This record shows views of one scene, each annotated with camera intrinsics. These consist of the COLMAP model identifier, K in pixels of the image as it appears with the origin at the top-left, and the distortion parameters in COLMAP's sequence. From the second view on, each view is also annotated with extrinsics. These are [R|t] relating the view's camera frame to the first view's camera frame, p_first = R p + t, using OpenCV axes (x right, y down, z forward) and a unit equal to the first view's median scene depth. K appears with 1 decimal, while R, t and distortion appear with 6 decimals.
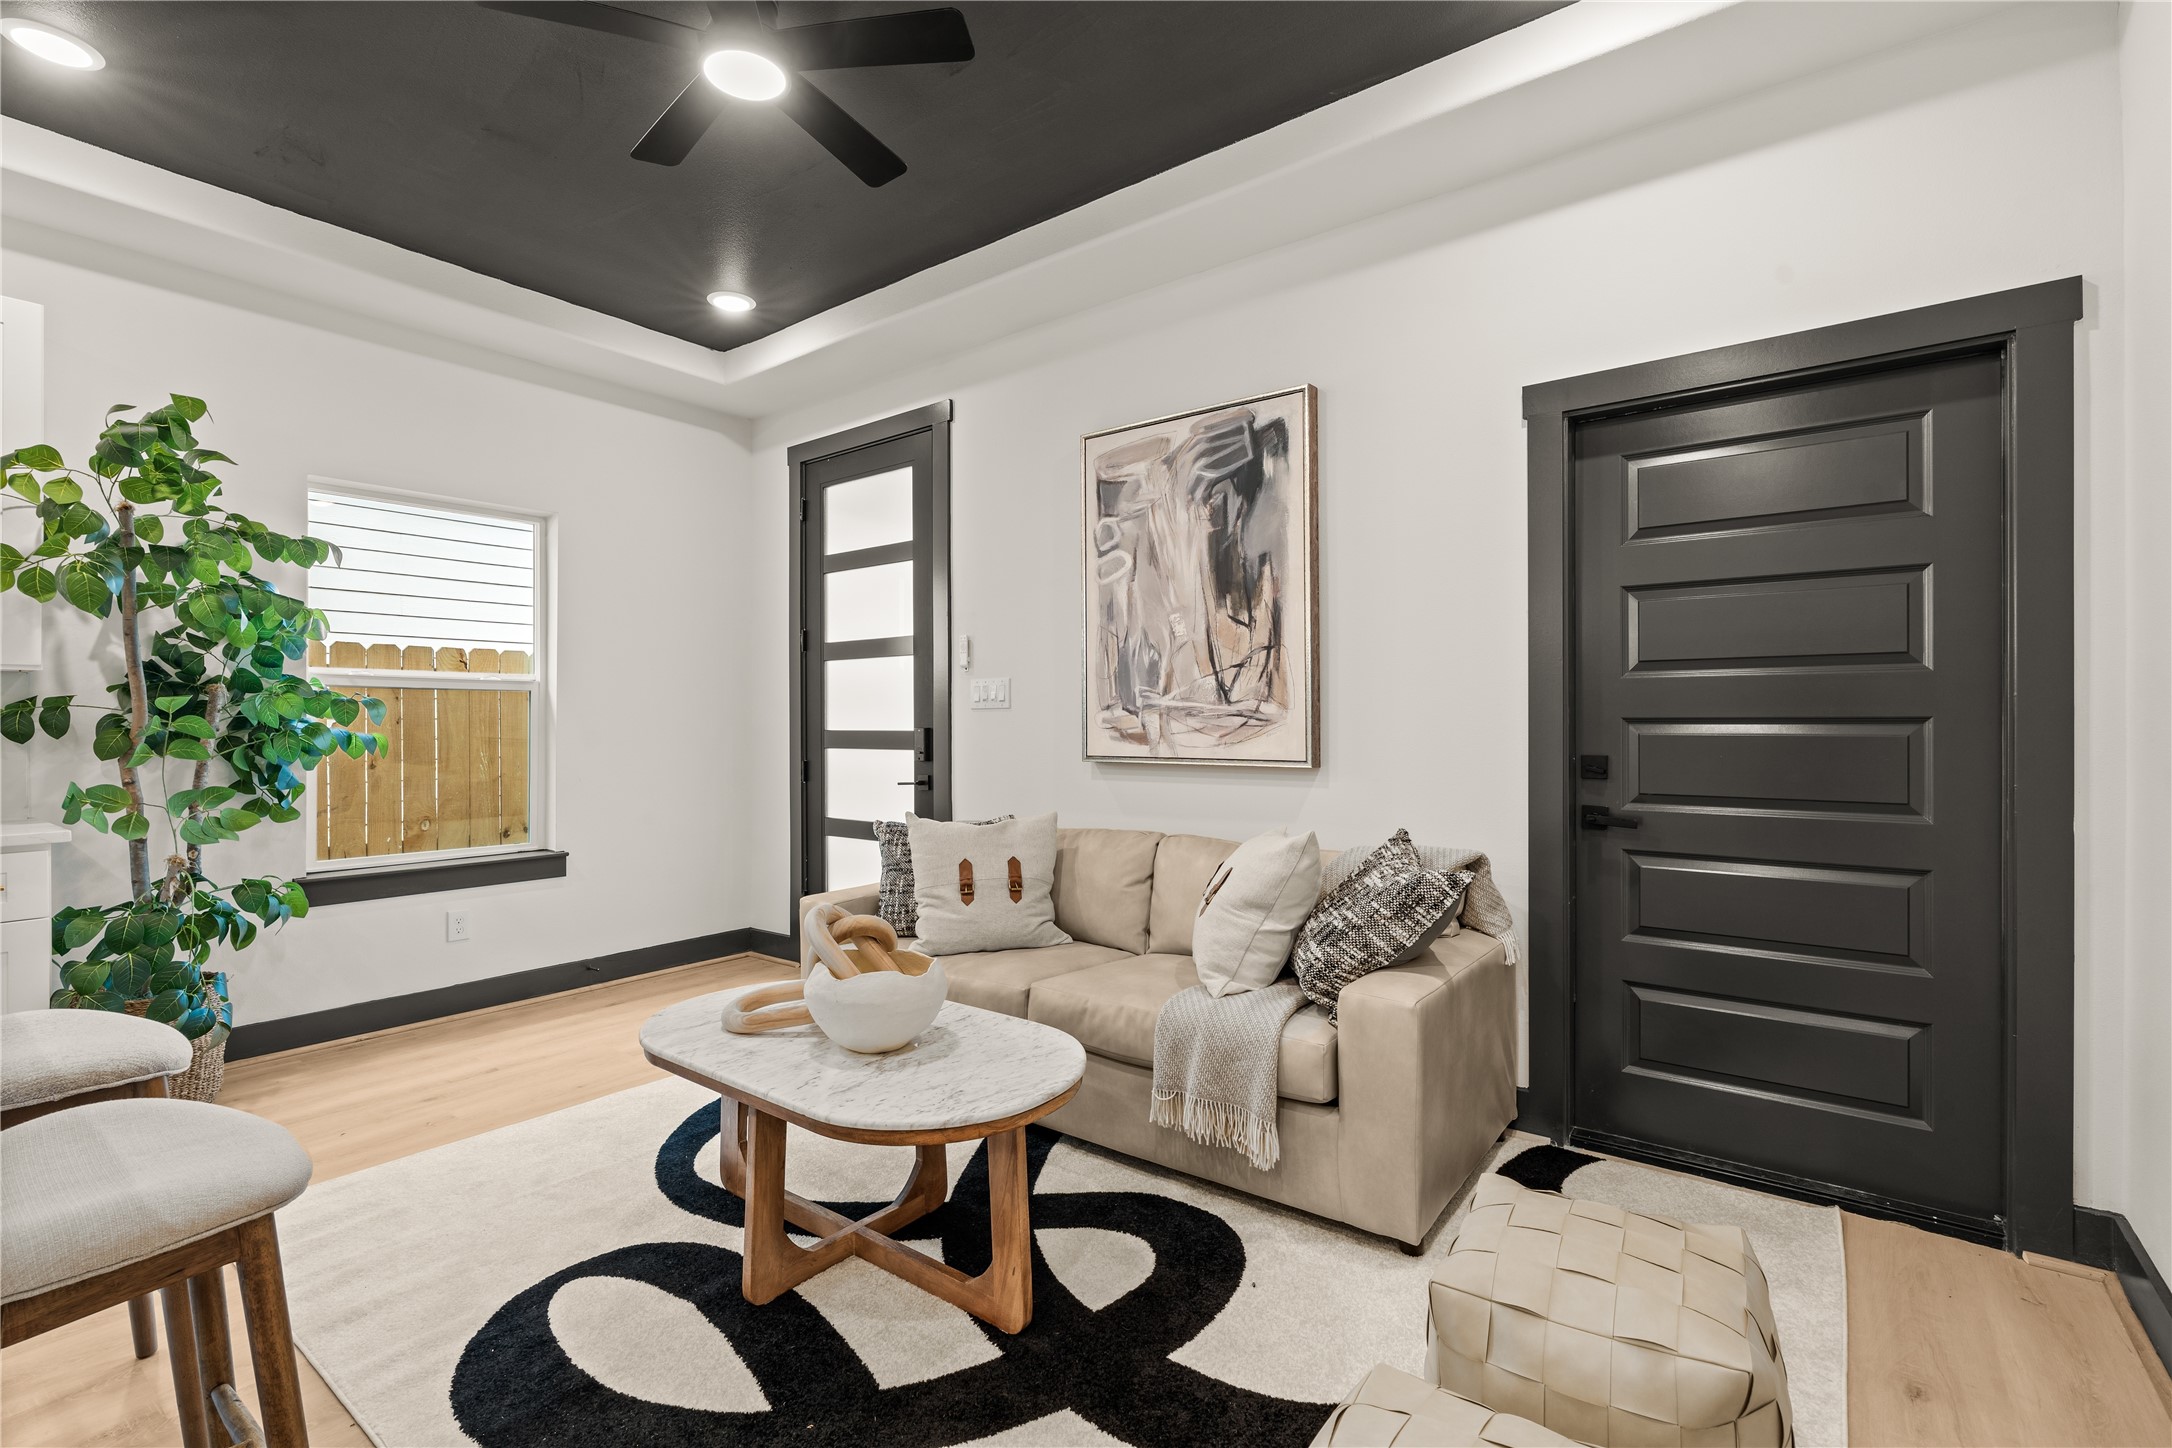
lens RADIAL K [[980.7, 0, 1084.7], [0, 980.7, 717.7], [0, 0, 1]] dist [-0.006976, 0.002358]
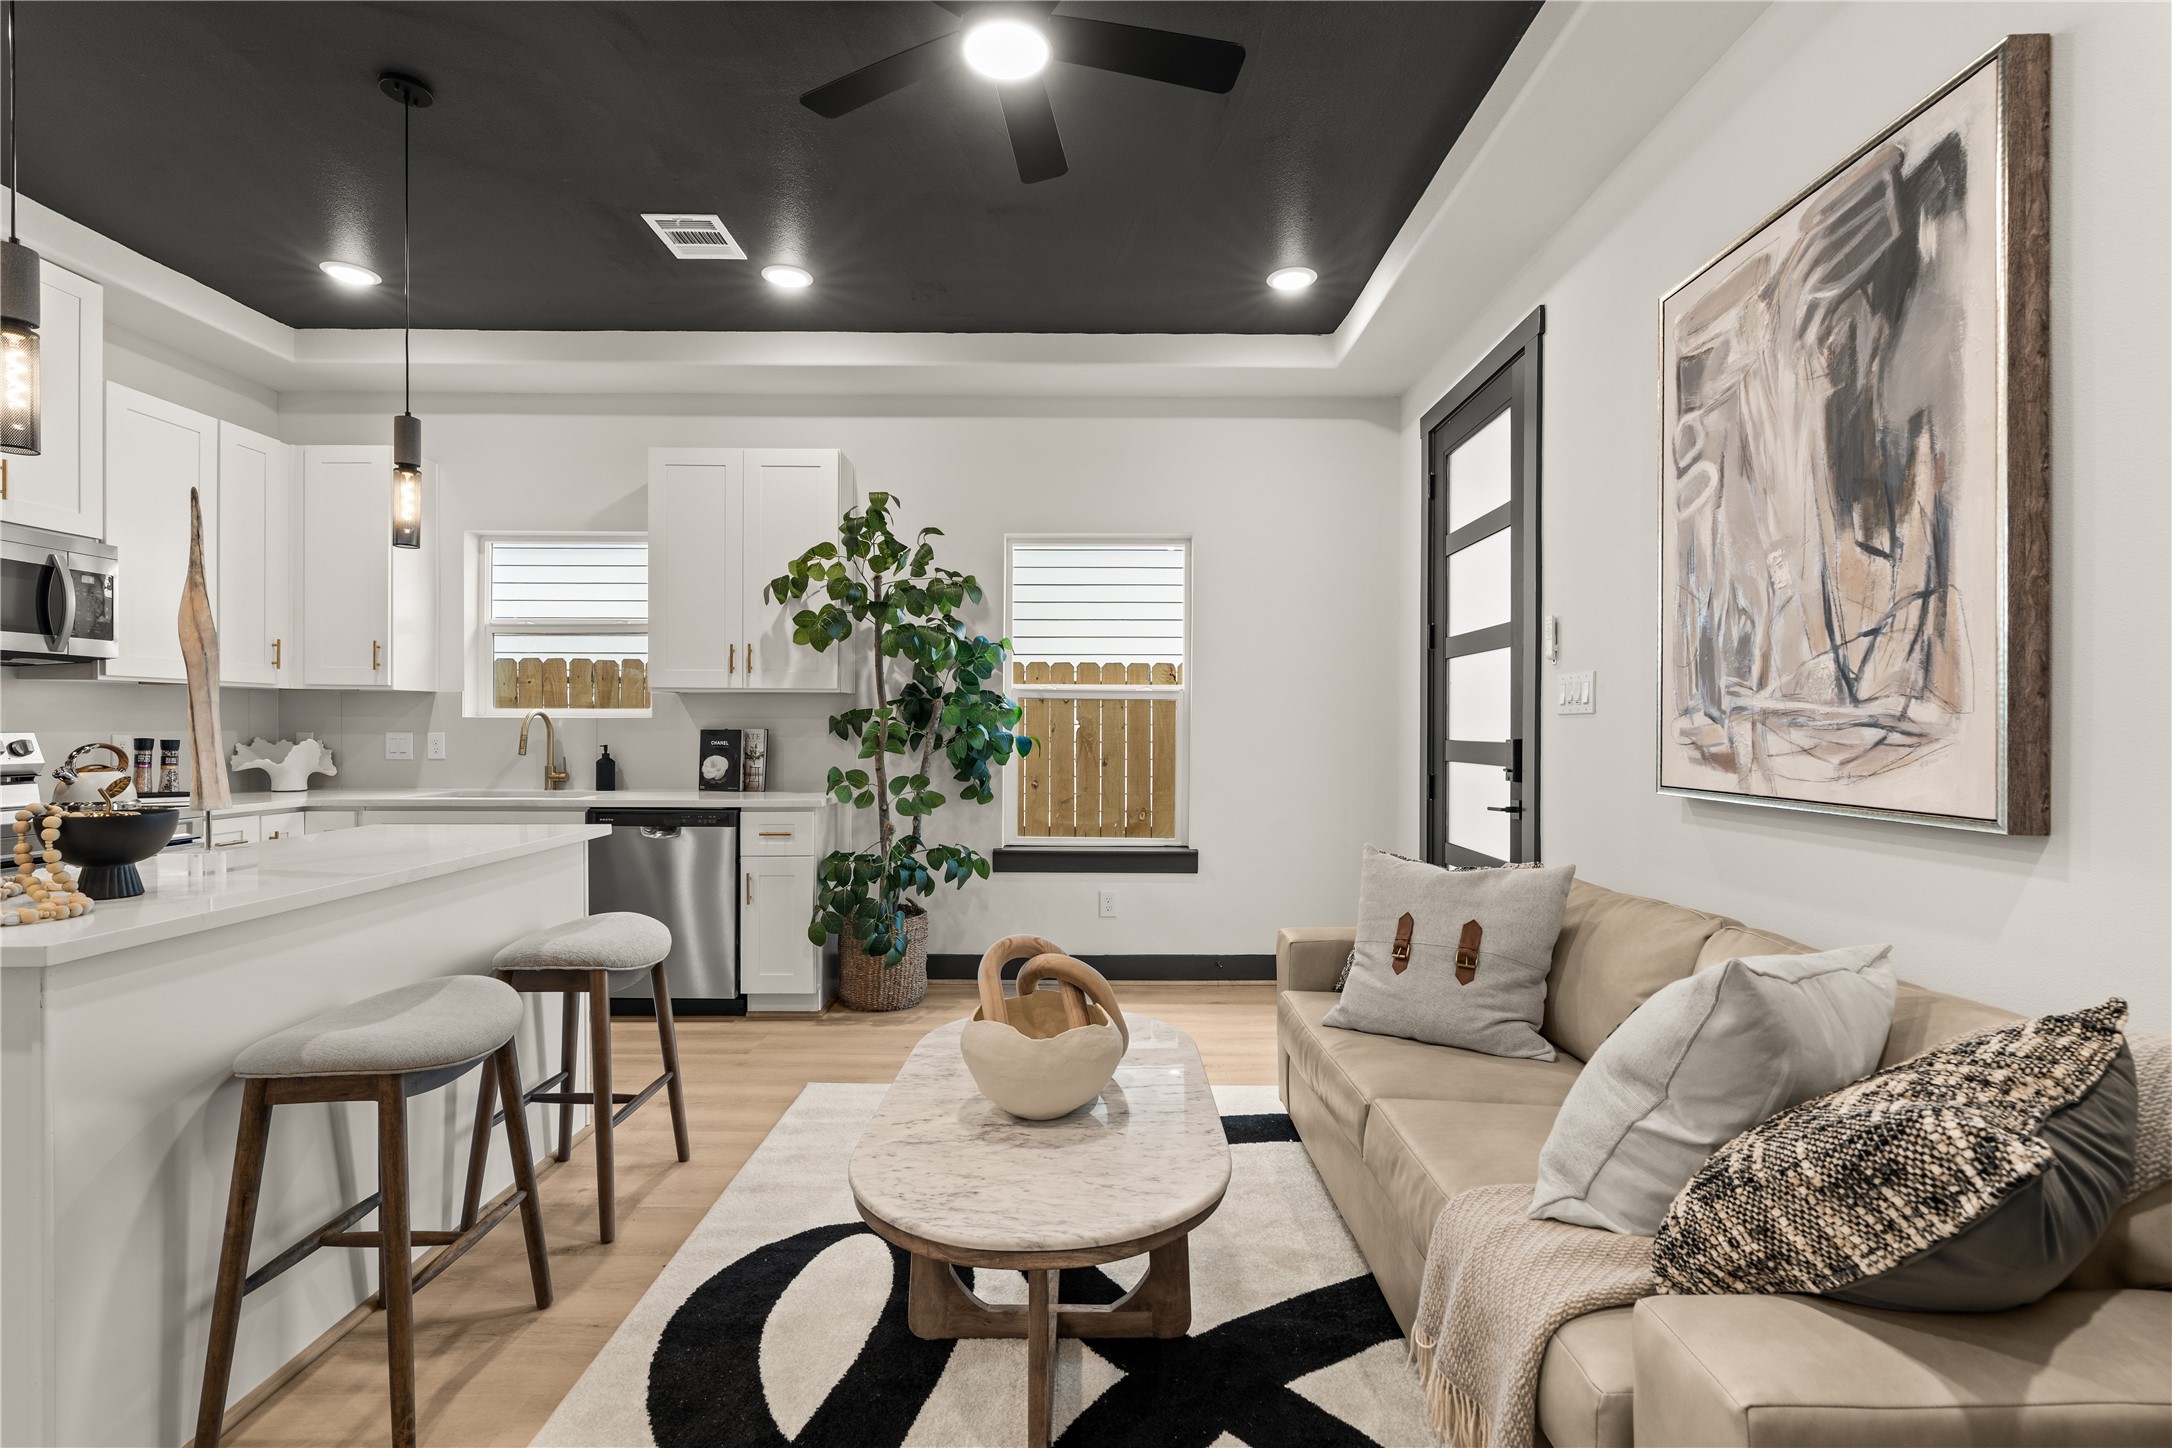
lens RADIAL K [[980.7, 0, 1088.7], [0, 980.7, 731.7], [0, 0, 1]] dist [-0.006976, 0.002358]
pose [[0.611826, 0.009128, -0.790940, 0.313757], [-0.002580, 0.999951, 0.009545, -0.002724], [0.790988, -0.003800, 0.611820, 0.327105]]
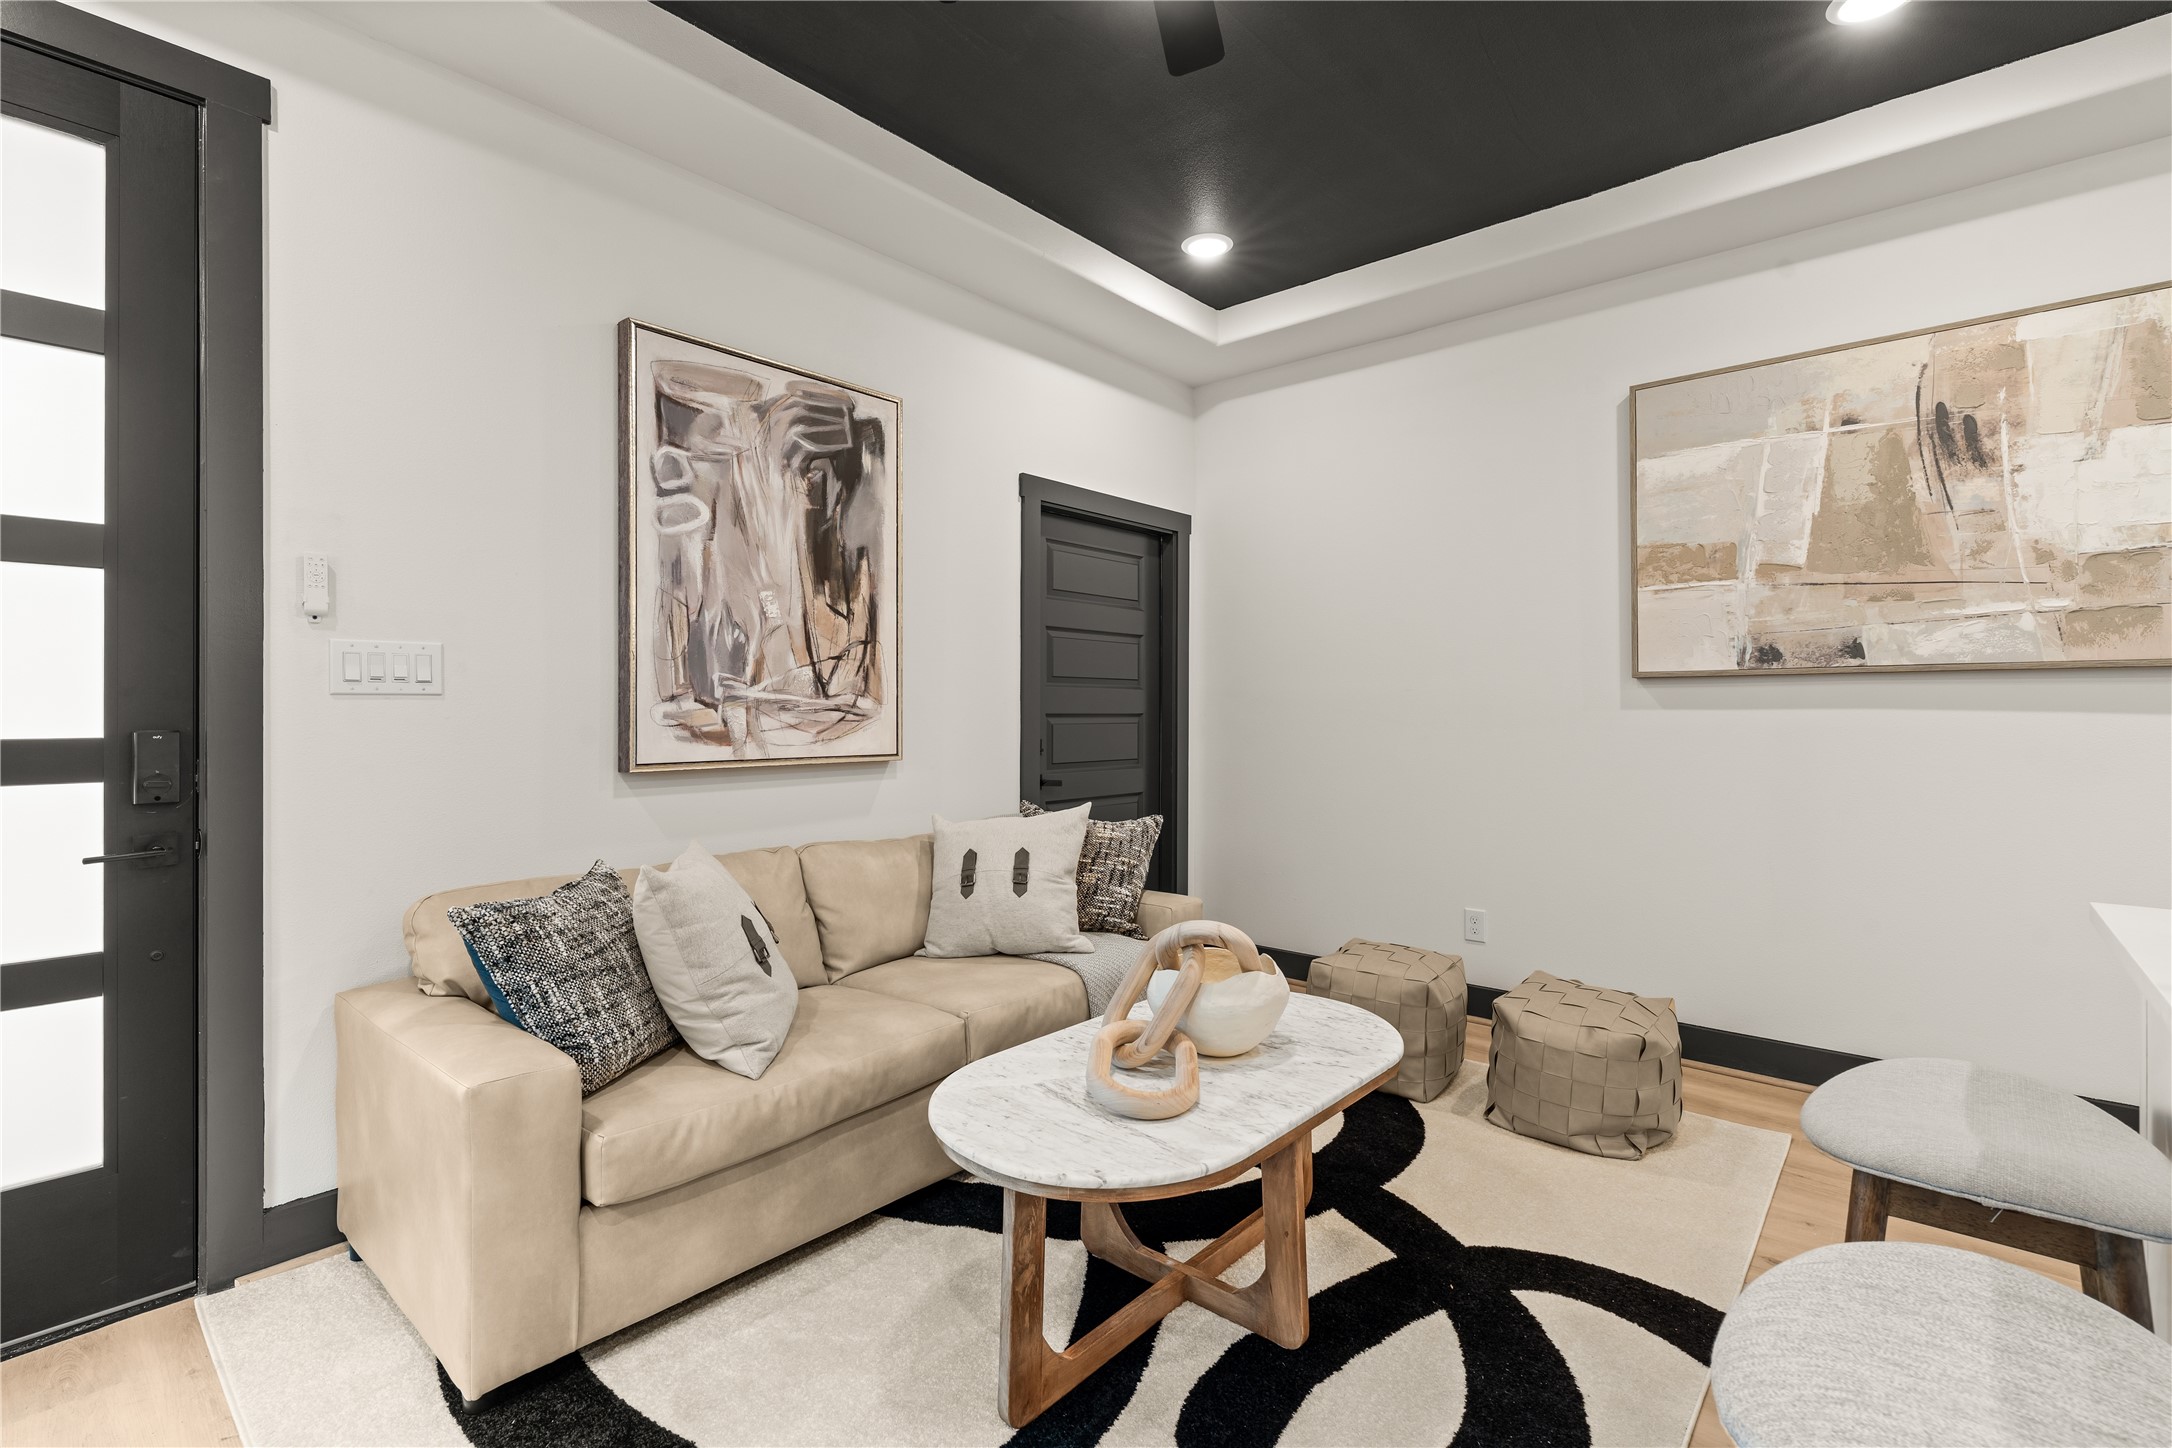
lens RADIAL K [[980.7, 0, 1084.9], [0, 980.7, 707.5], [0, 0, 1]] dist [-0.006976, 0.002358]
pose [[0.068190, 0.007369, 0.997645, -0.767425], [-0.002651, 0.999971, -0.007205, 0.001458], [-0.997669, -0.002154, 0.068207, 0.683543]]
